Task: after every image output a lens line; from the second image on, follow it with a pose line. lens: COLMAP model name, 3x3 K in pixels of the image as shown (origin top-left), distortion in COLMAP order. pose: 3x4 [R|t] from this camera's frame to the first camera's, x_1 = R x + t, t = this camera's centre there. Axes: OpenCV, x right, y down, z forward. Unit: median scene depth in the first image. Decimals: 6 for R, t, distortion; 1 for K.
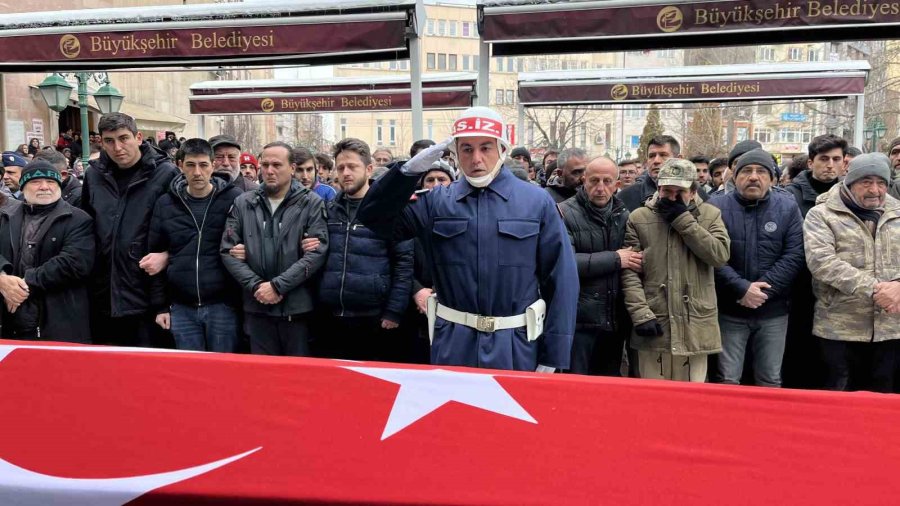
lens RADIAL K [[677.8, 0, 443.3], [0, 677.8, 247.3], [0, 0, 1]] dist [0.036388, -0.026021]
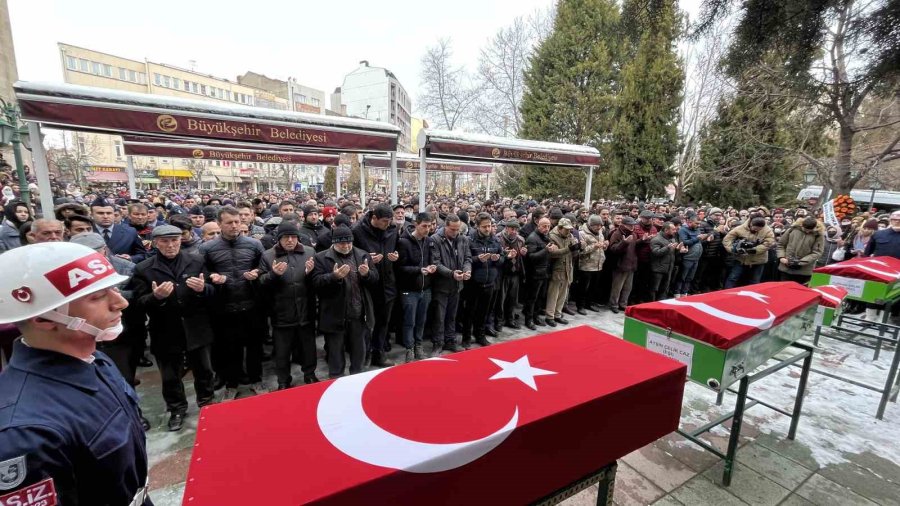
lens RADIAL K [[362.2, 0, 446.9], [0, 362.2, 249.3], [0, 0, 1]] dist [-0.003513, -0.000743]
pose [[0.768750, -0.076285, 0.634983, -0.607294], [0.032307, 0.996225, 0.080570, -0.078503], [-0.638732, -0.041424, 0.768313, 0.052510]]
